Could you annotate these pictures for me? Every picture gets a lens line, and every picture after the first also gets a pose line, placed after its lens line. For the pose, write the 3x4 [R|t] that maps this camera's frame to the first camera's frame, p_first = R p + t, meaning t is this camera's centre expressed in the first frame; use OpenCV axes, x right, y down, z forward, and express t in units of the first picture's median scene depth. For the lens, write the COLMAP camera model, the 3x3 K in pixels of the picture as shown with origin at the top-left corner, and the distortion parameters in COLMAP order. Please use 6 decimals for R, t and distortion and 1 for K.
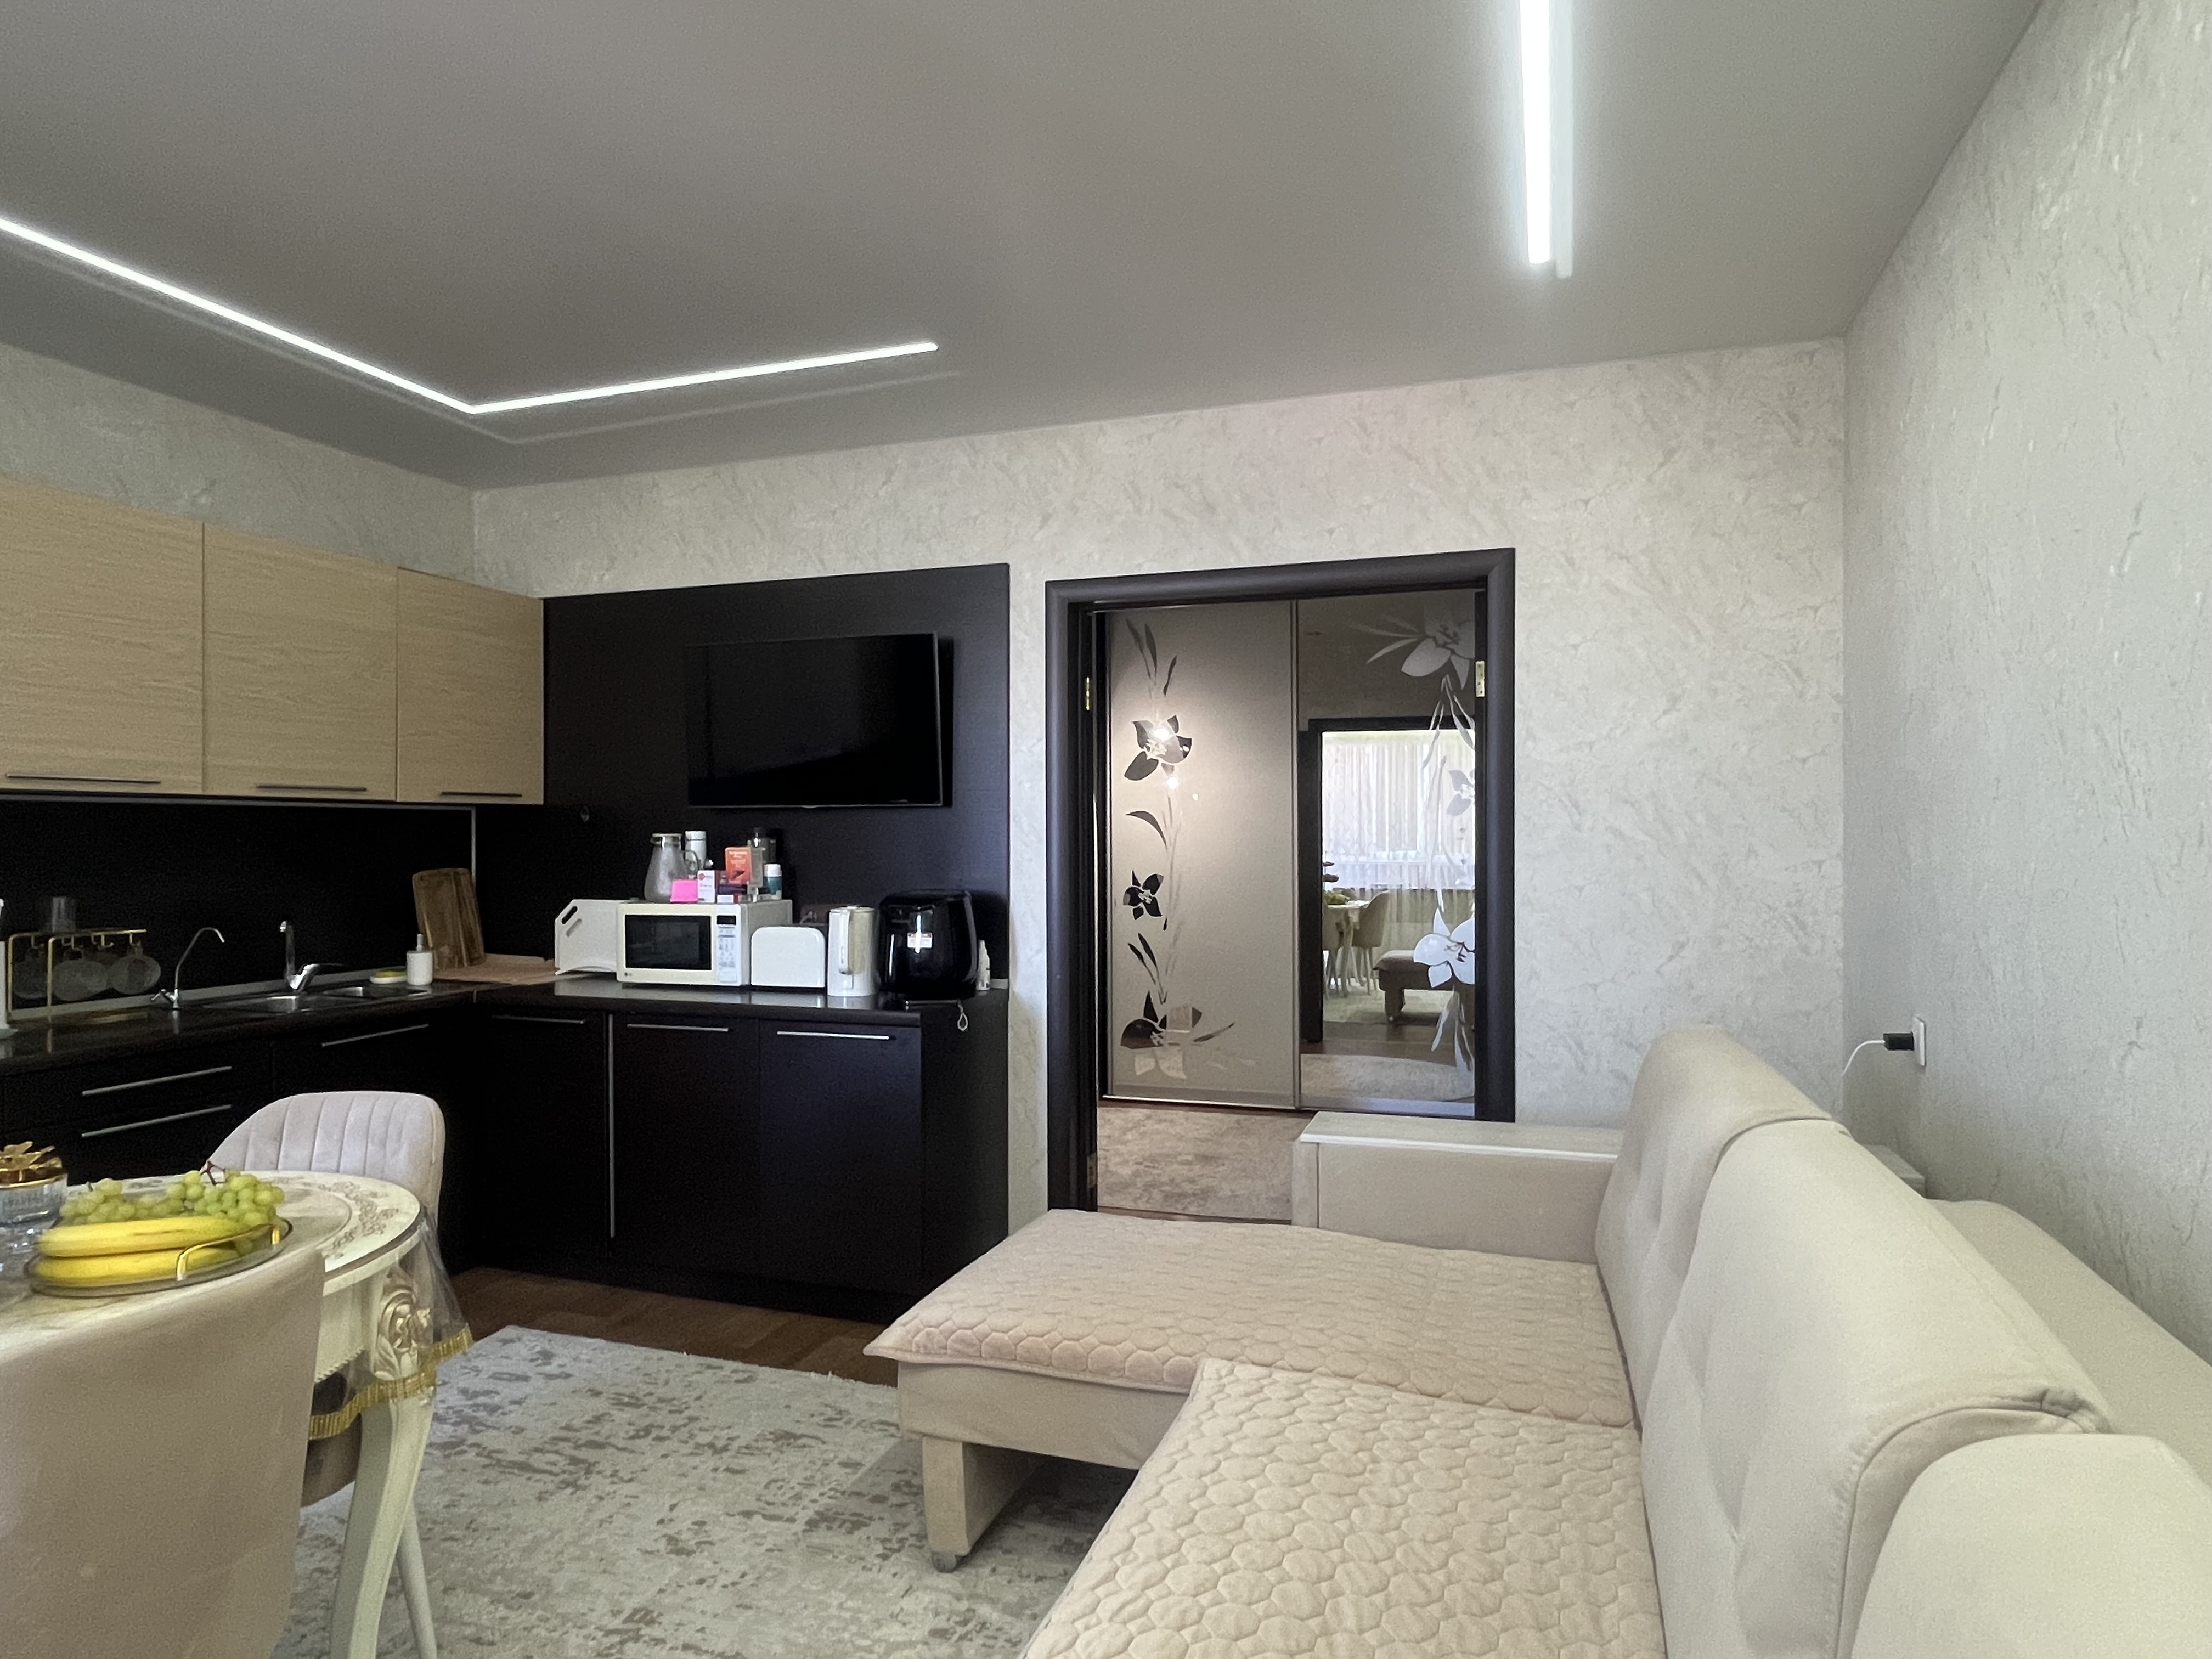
lens RADIAL K [[1280.4, 0, 1098.0], [0, 1280.4, 832.6], [0, 0, 1]] dist [-0.003931, 0.001208]
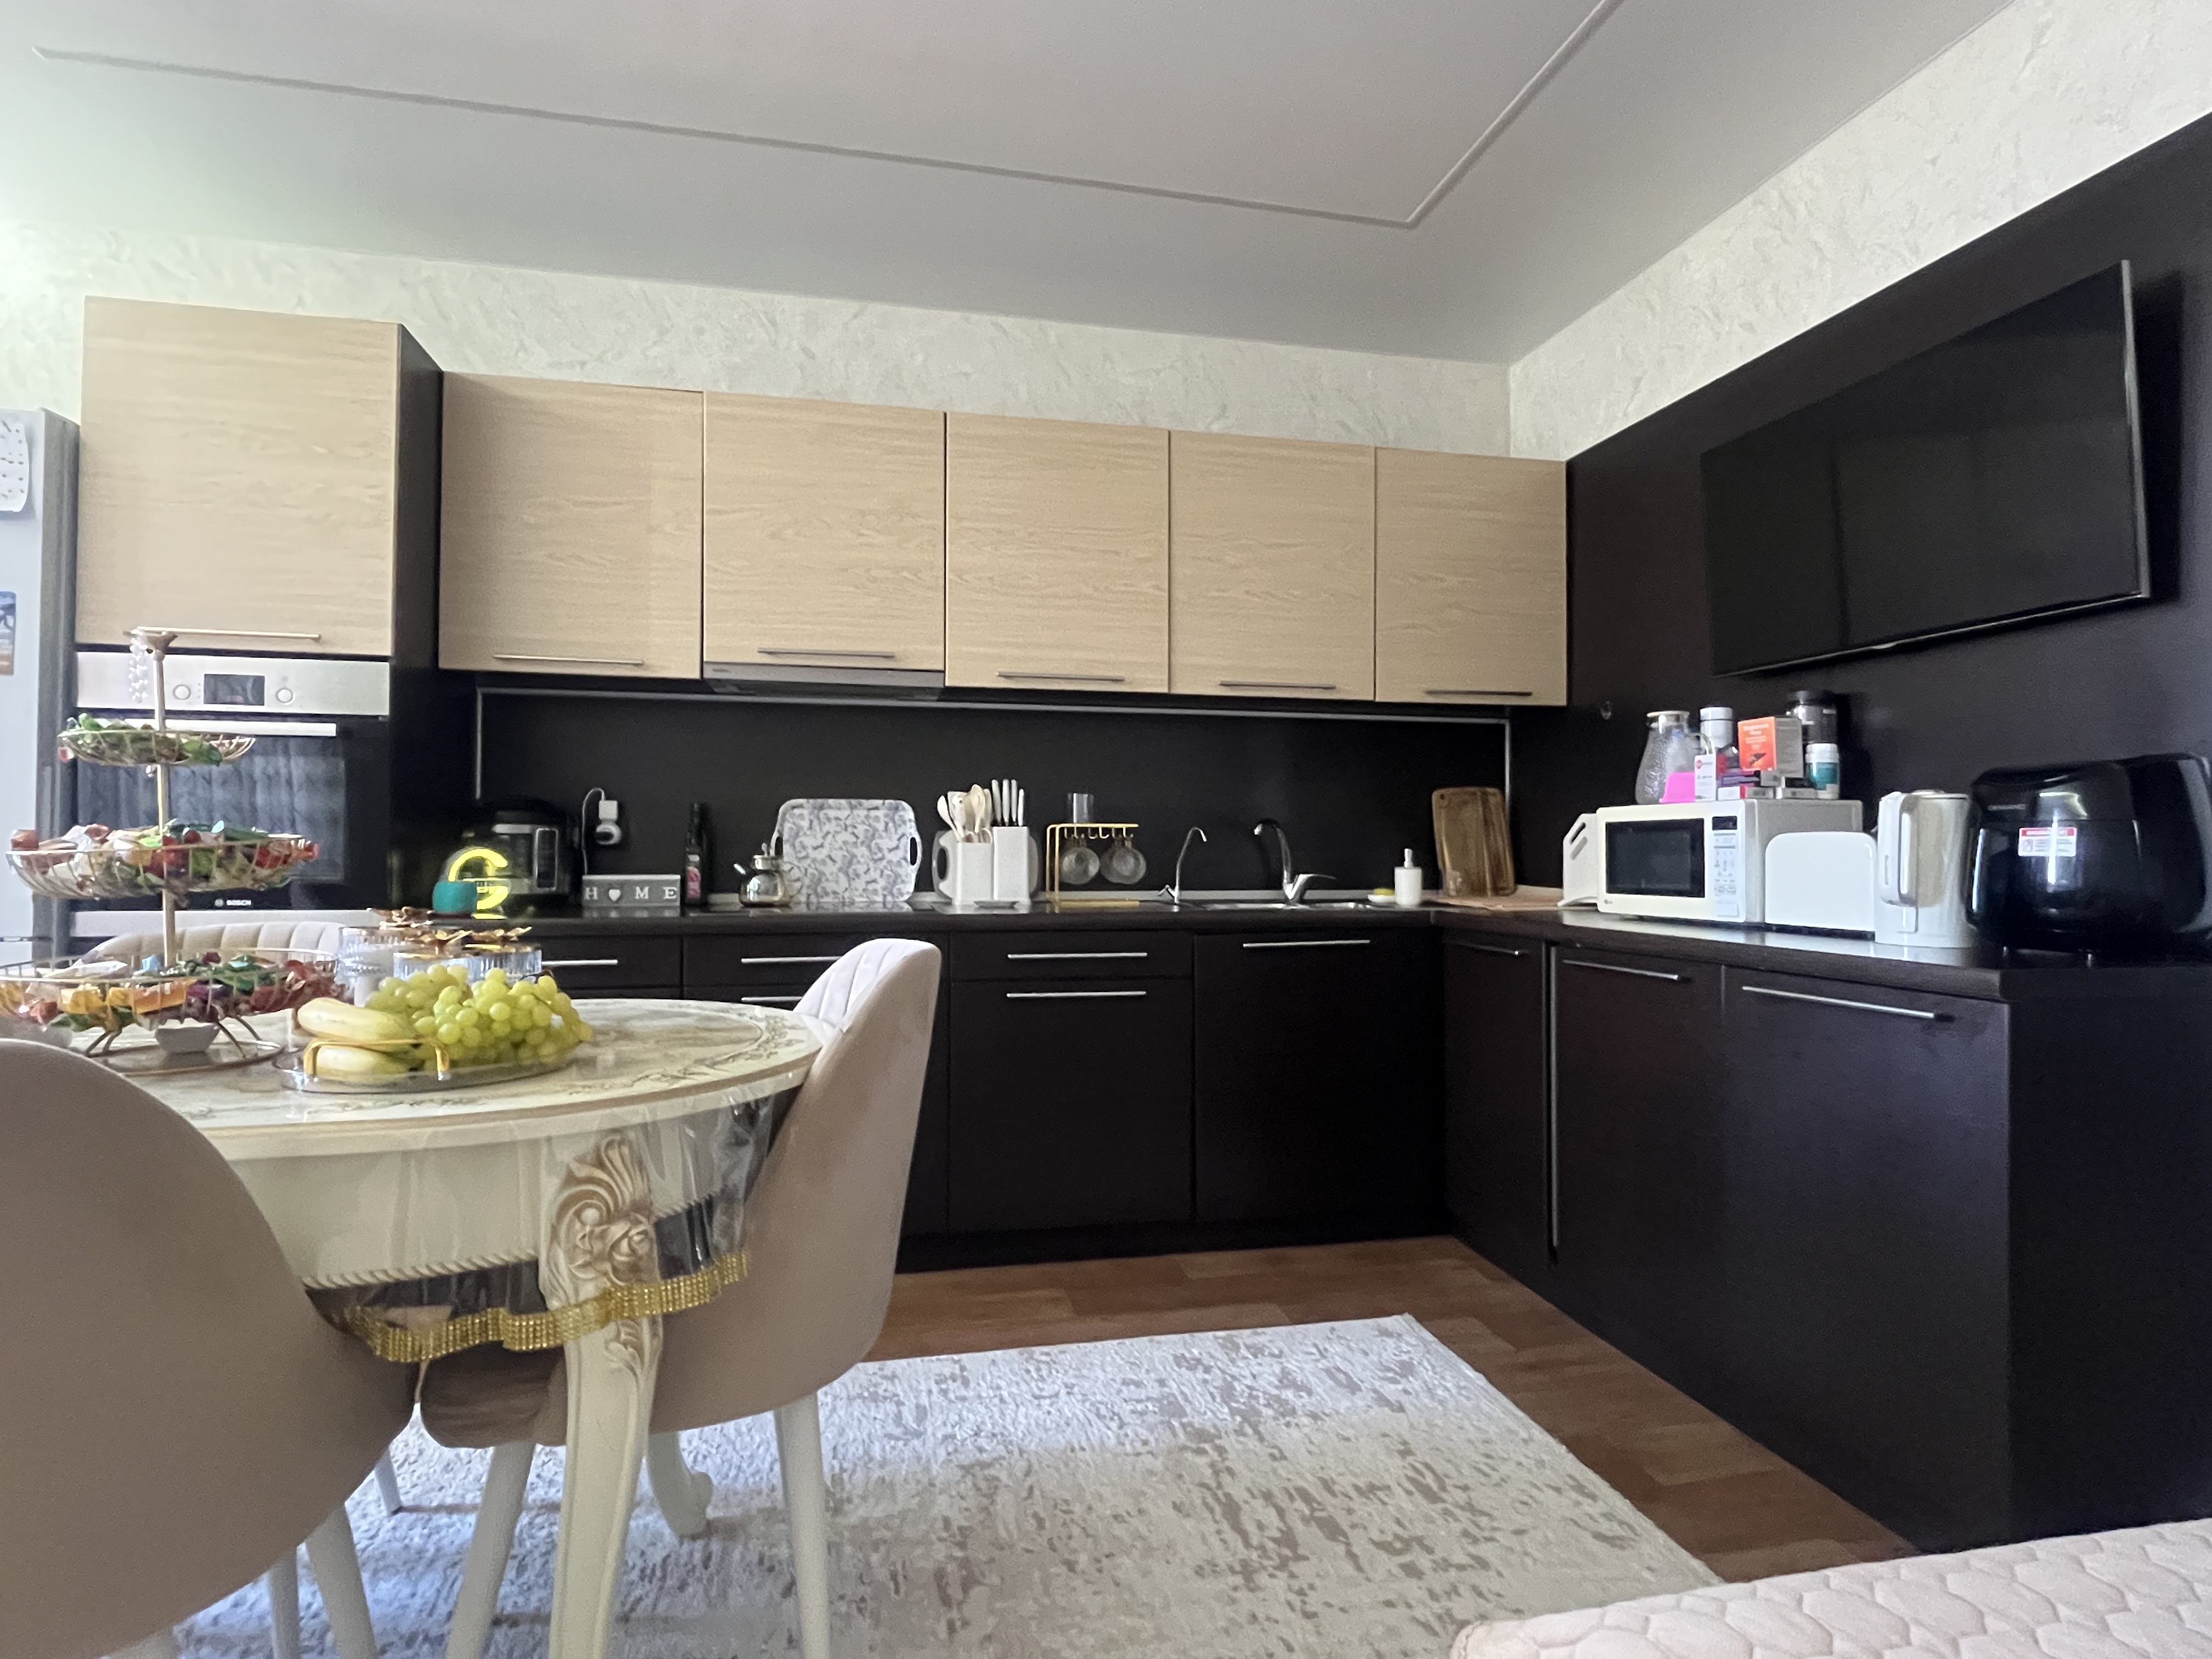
lens RADIAL K [[1139.7, 0, 1106.0], [0, 1139.7, 836.4], [0, 0, 1]] dist [-0.008885, 0.003124]
pose [[0.523914, -0.005468, -0.851753, 0.048265], [-0.002568, 0.999965, -0.007999, 0.083900], [0.851767, 0.006378, 0.523882, 0.428485]]
